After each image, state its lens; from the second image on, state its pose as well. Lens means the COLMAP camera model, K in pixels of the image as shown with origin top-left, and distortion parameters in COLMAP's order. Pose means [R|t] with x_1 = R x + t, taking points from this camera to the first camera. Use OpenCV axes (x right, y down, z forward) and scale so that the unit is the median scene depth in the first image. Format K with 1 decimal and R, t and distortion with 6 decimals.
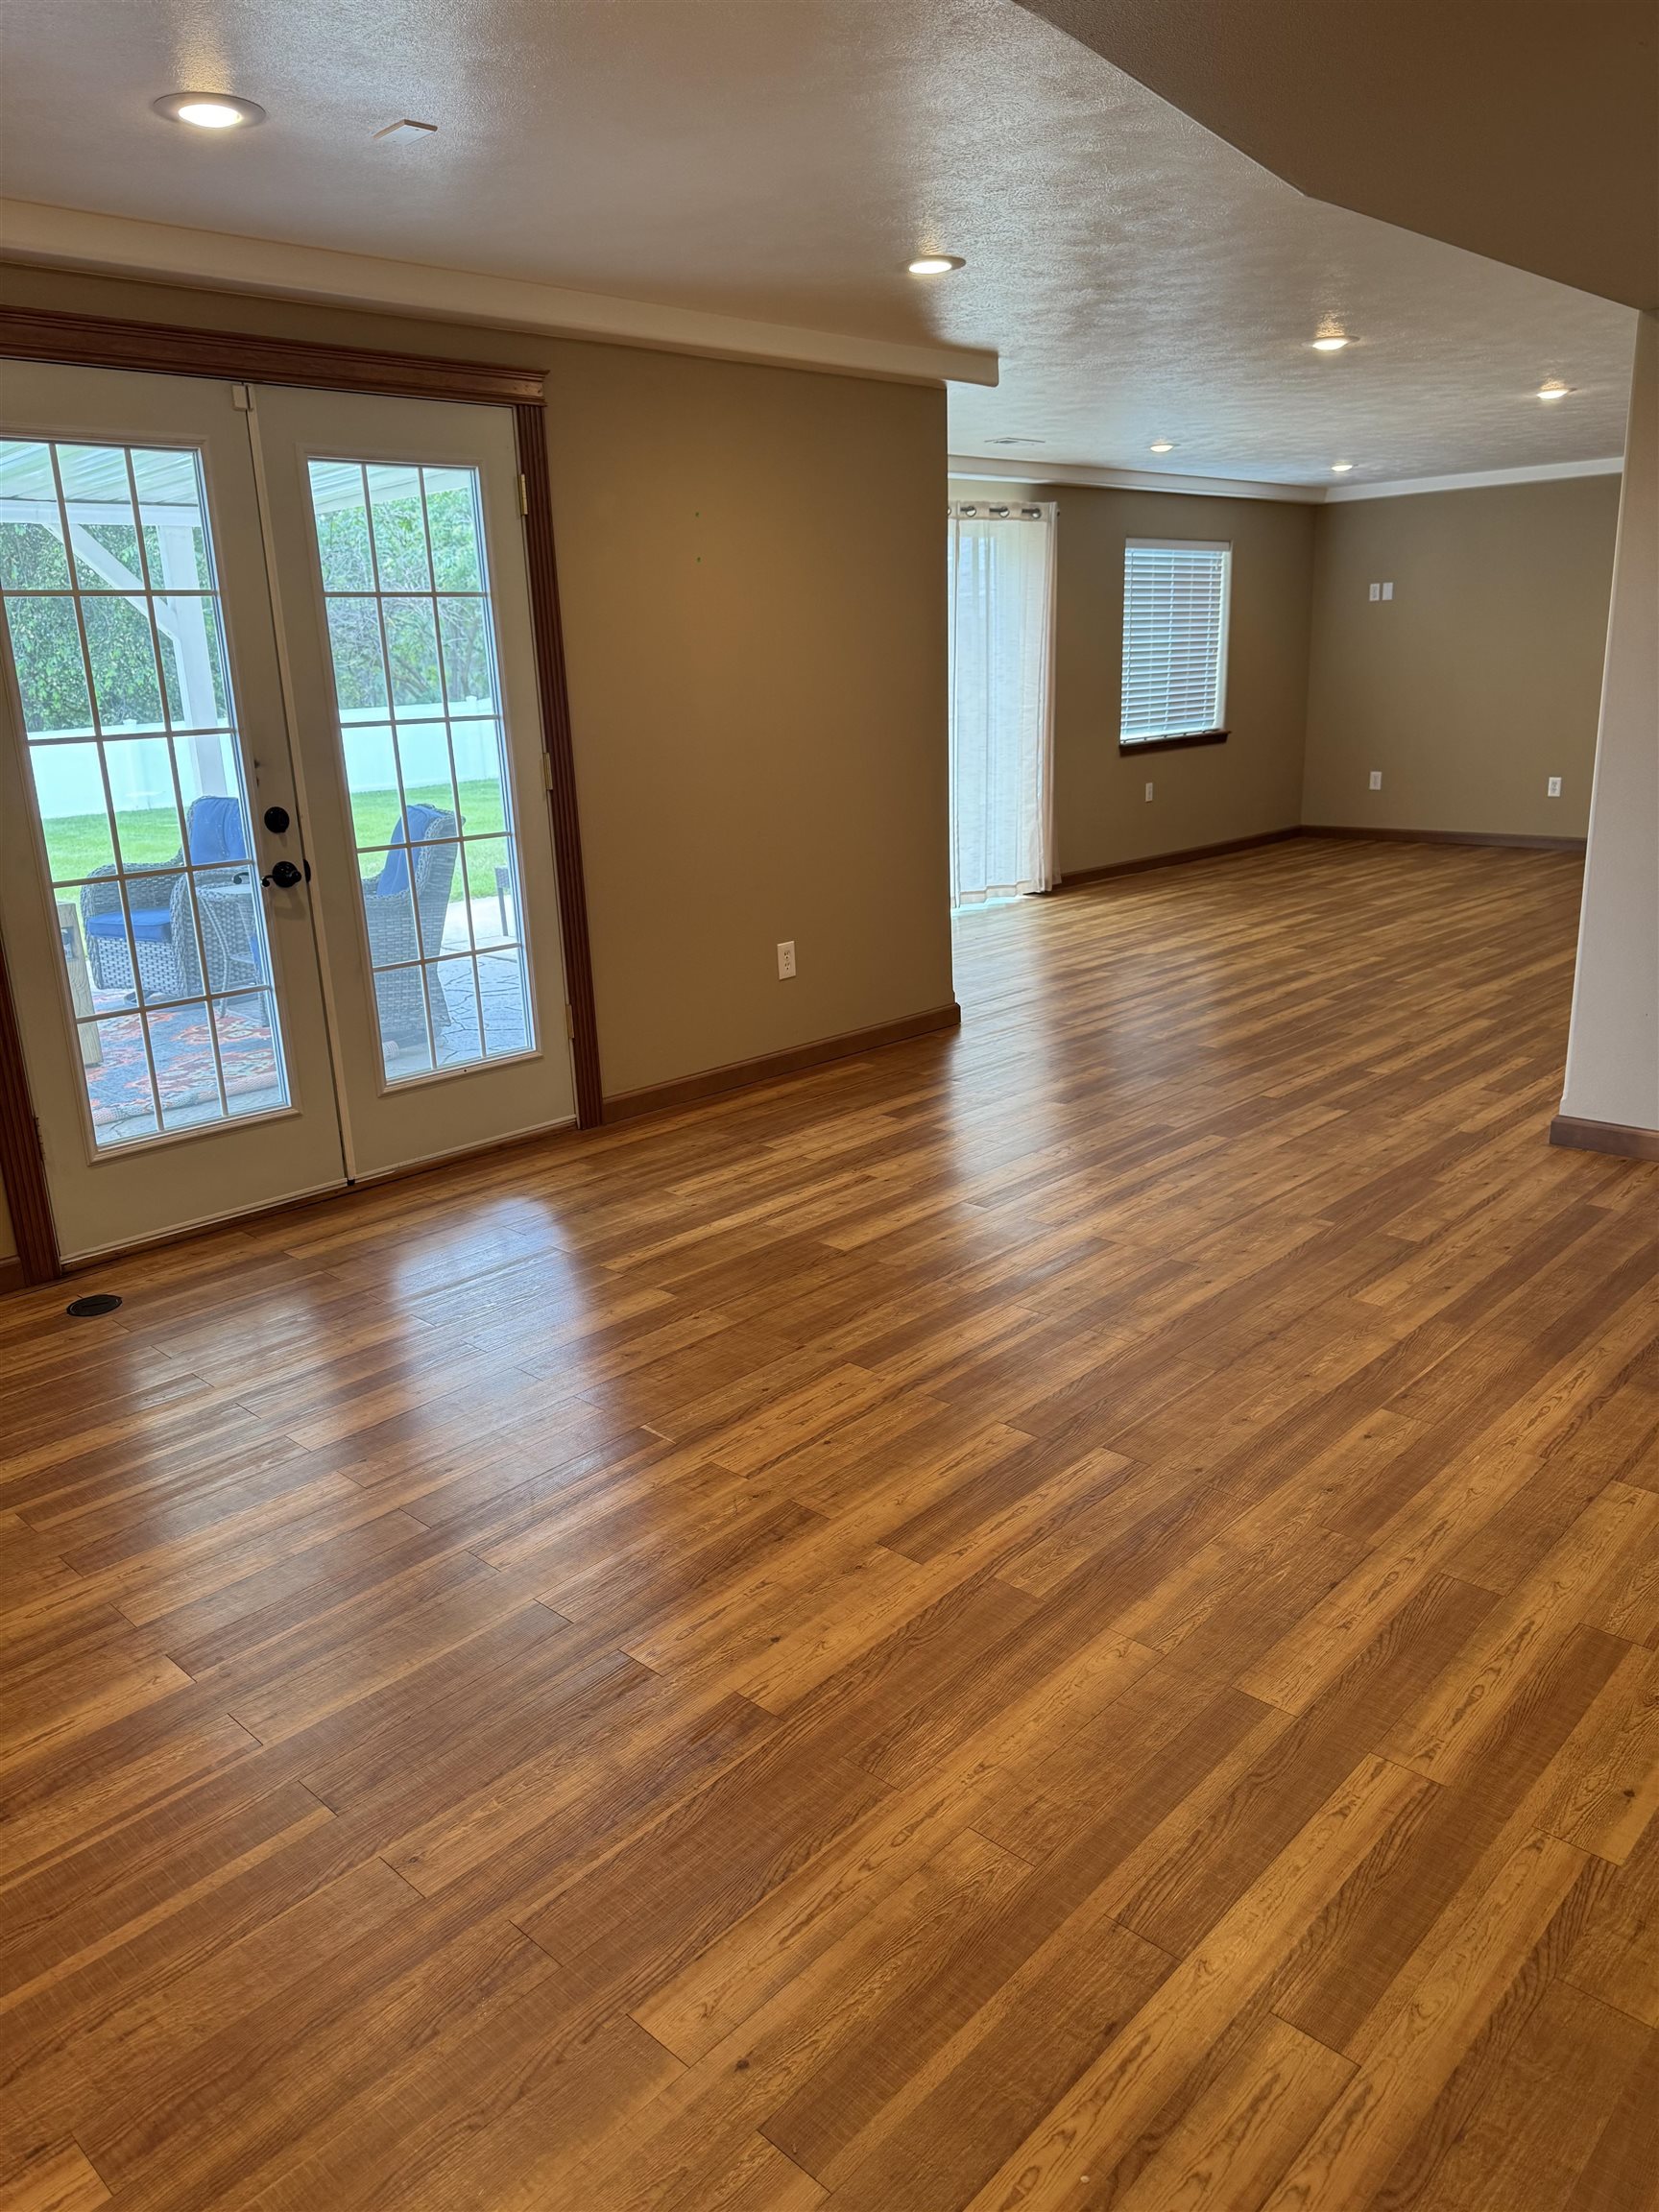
lens RADIAL K [[1559.7, 0, 803.8], [0, 1559.7, 1102.0], [0, 0, 1]] dist [0.107824, -0.179413]
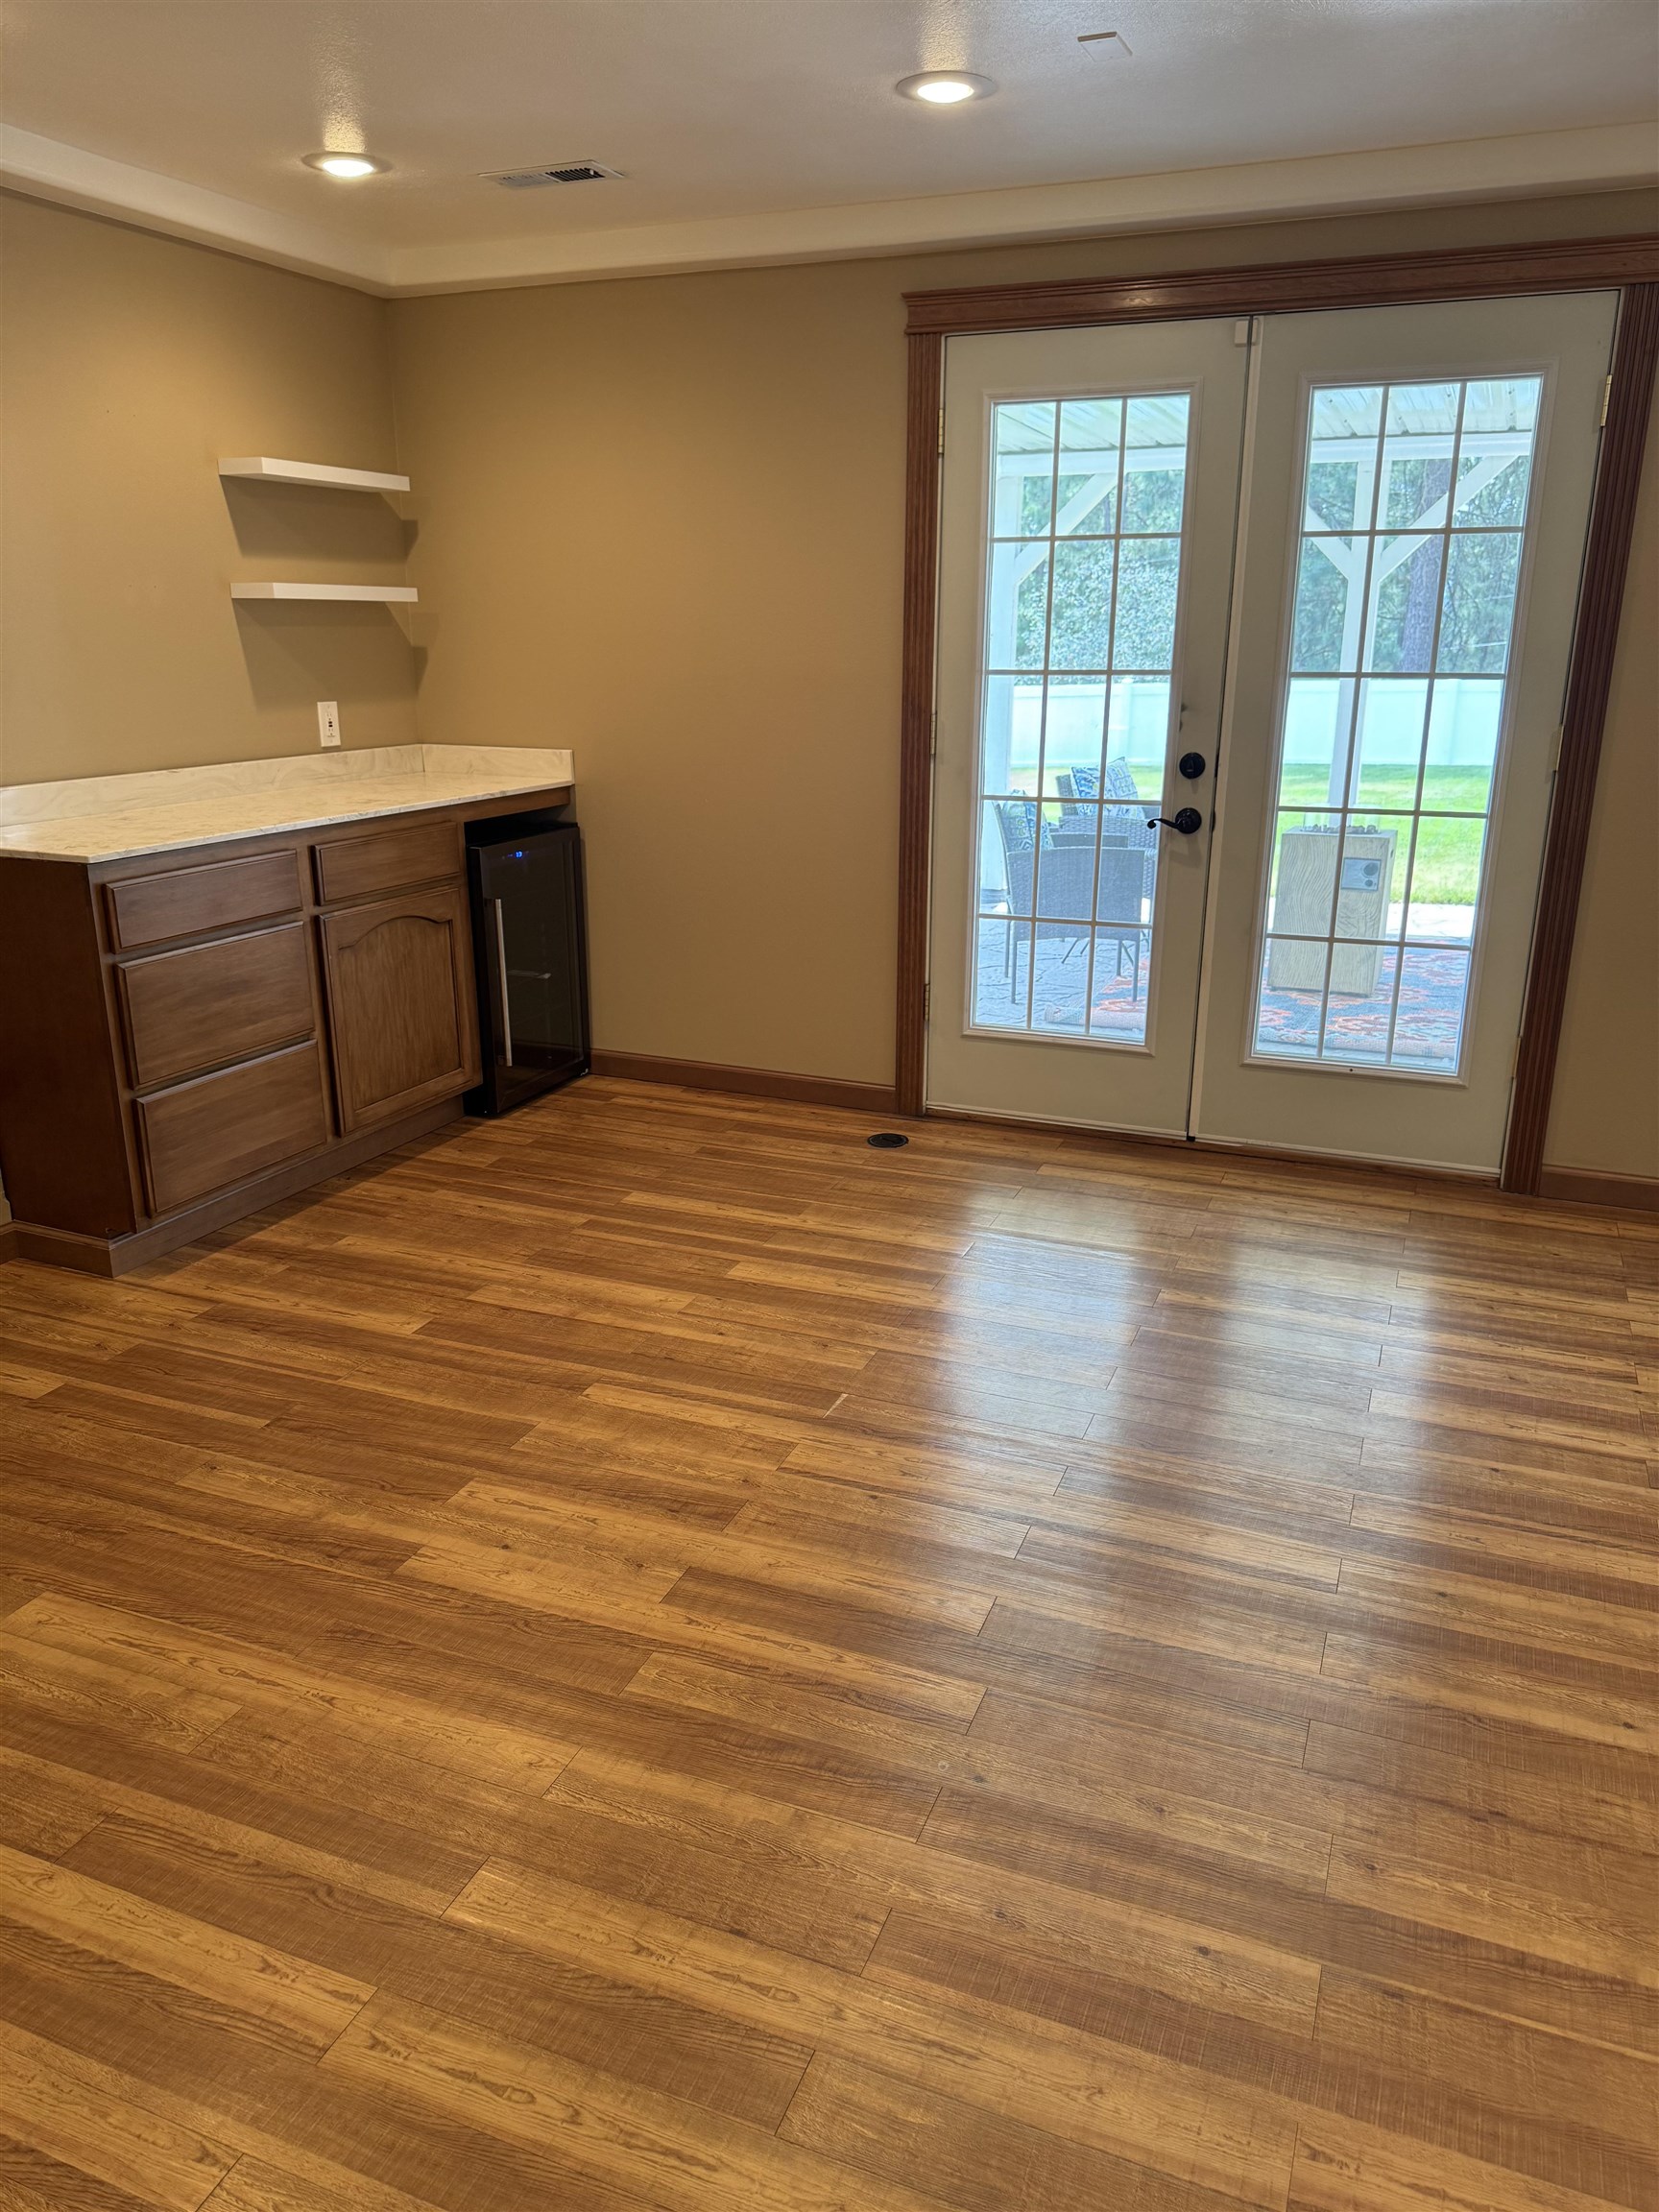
lens RADIAL K [[1549.2, 0, 829.5], [0, 1549.2, 1106.0], [0, 0, 1]] dist [0.074930, -0.090870]
pose [[0.370465, 0.308830, -0.876002, 0.430962], [-0.264825, 0.939082, 0.219073, -0.109890], [0.890294, 0.150828, 0.429683, 0.334328]]
